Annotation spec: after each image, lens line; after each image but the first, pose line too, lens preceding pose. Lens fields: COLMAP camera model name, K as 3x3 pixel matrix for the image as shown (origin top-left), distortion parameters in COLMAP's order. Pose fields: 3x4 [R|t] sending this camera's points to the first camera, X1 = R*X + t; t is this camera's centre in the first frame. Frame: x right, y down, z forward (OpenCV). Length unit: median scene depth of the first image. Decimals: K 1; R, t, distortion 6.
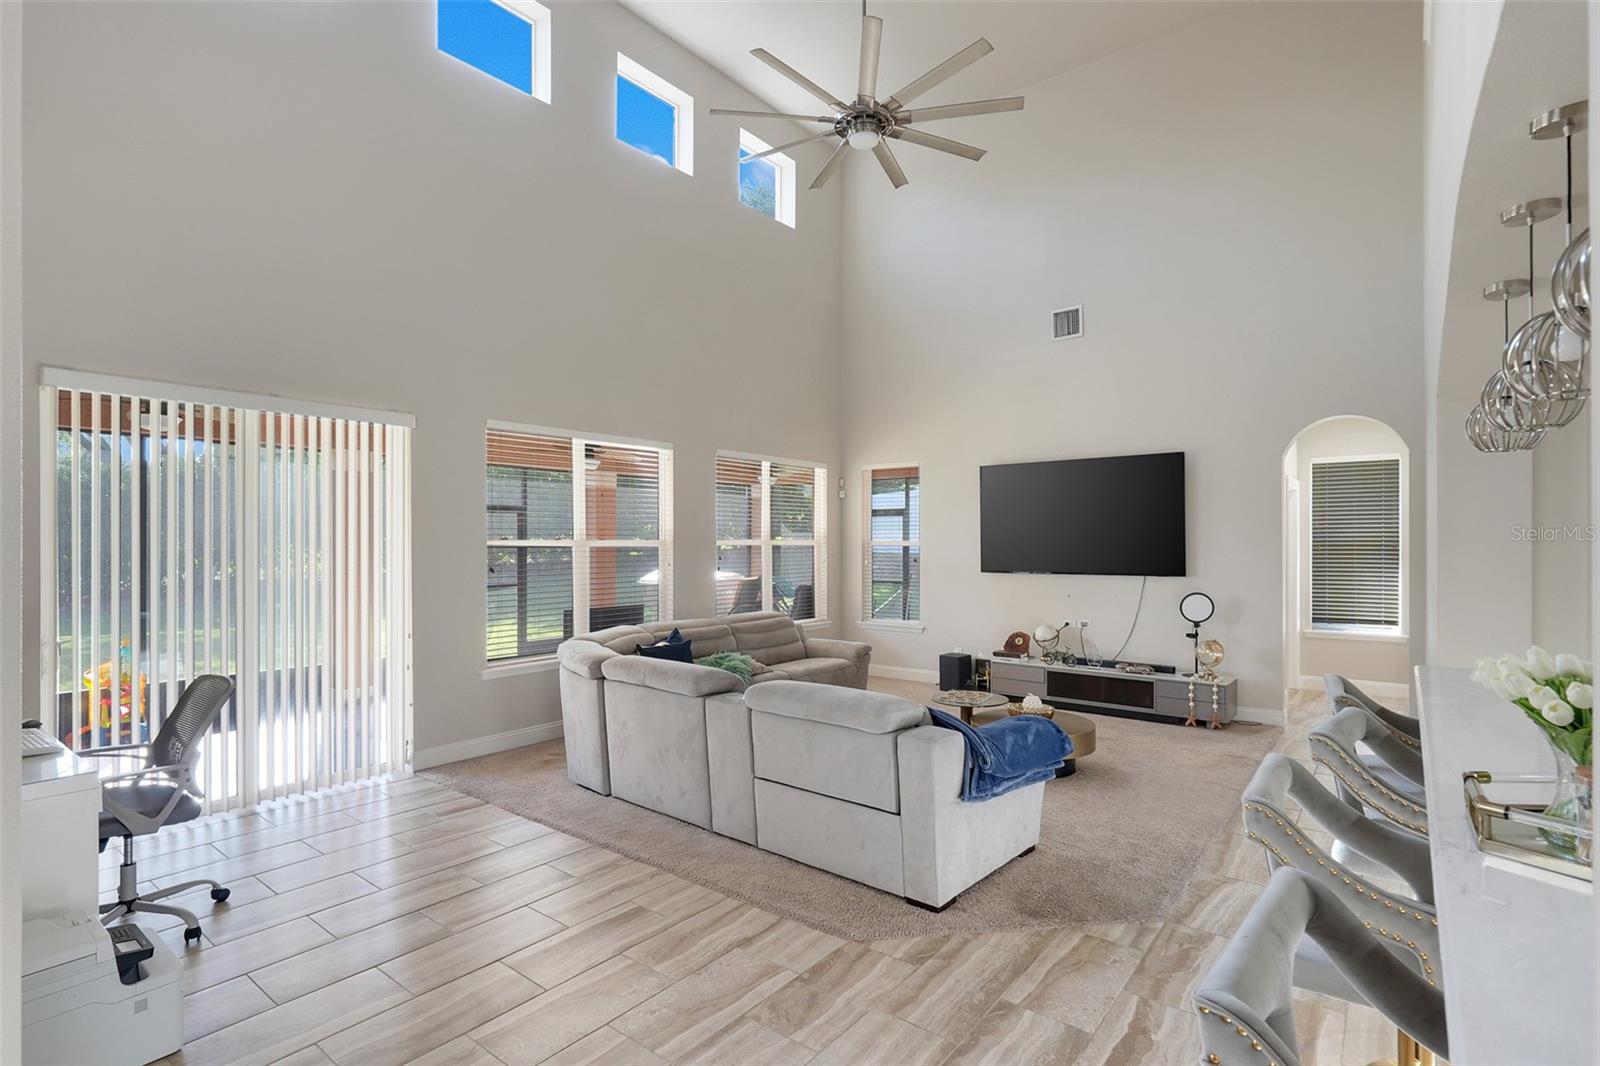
lens RADIAL K [[758.4, 0, 794.0], [0, 758.4, 563.7], [0, 0, 1]] dist [0.002914, -0.001460]
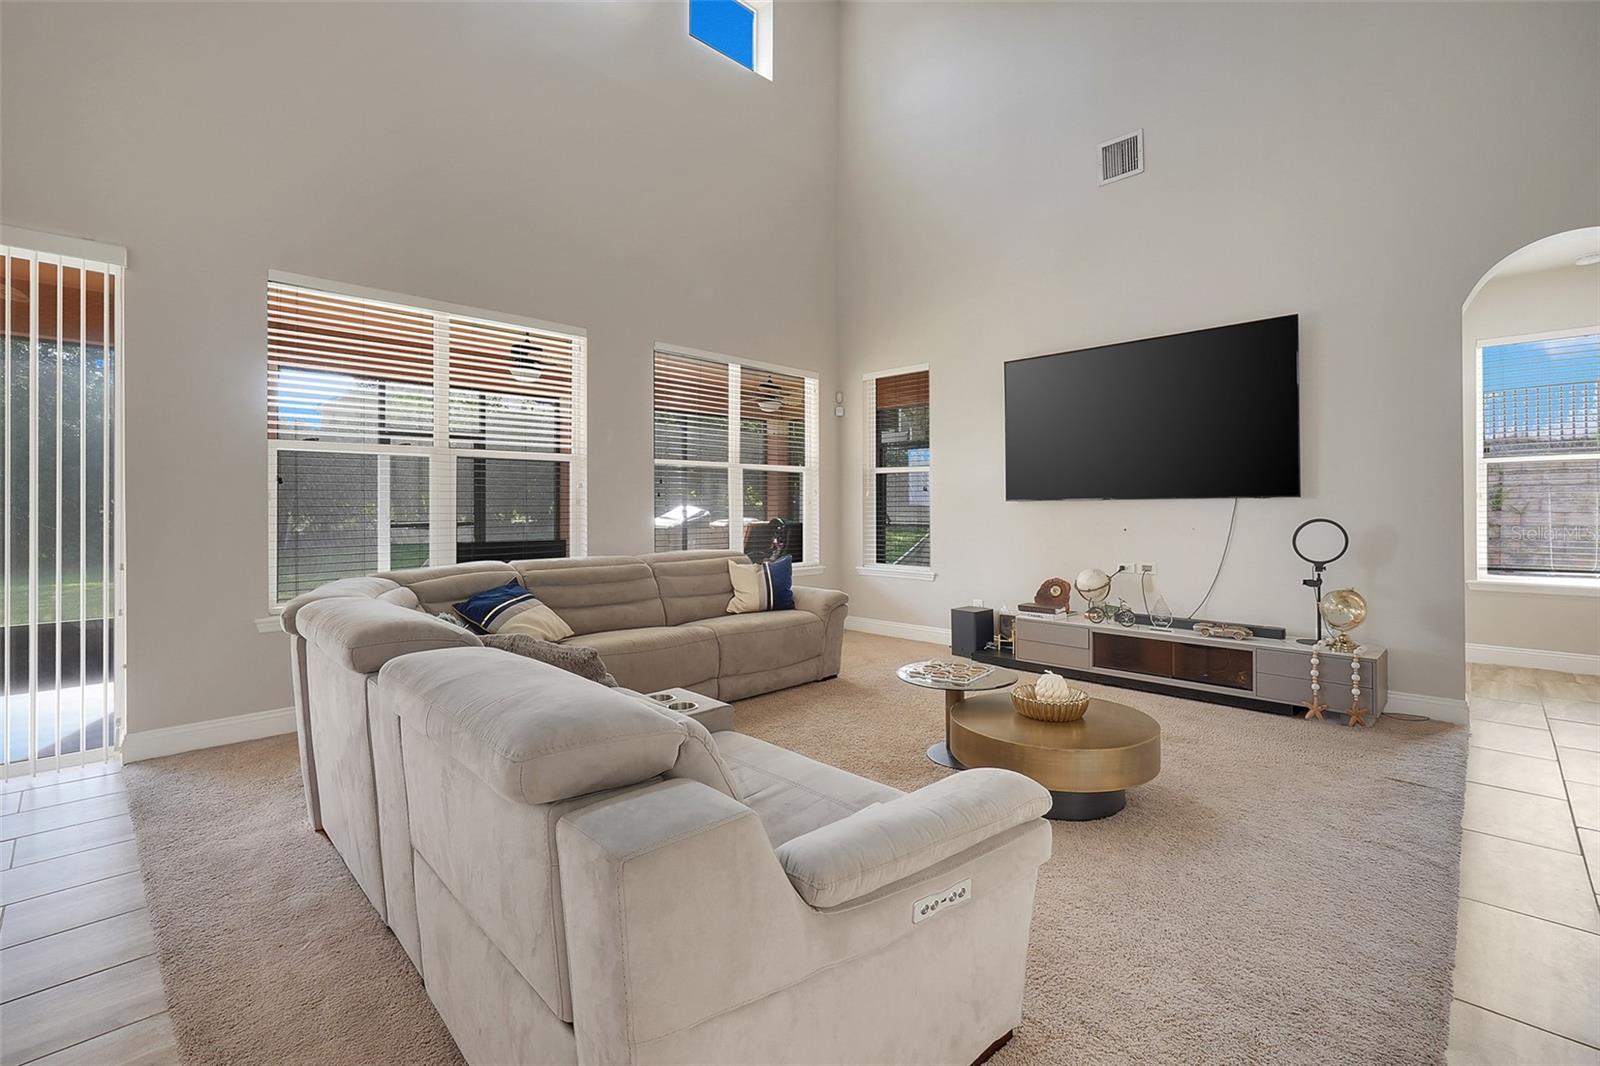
lens RADIAL K [[708.5, 0, 798.3], [0, 708.5, 518.8], [0, 0, 1]] dist [-0.004732, 0.001060]
pose [[0.994815, 0.000073, -0.101705, 0.126891], [-0.001003, 0.999958, -0.009099, 0.041328], [0.101700, 0.009154, 0.994773, 0.309714]]
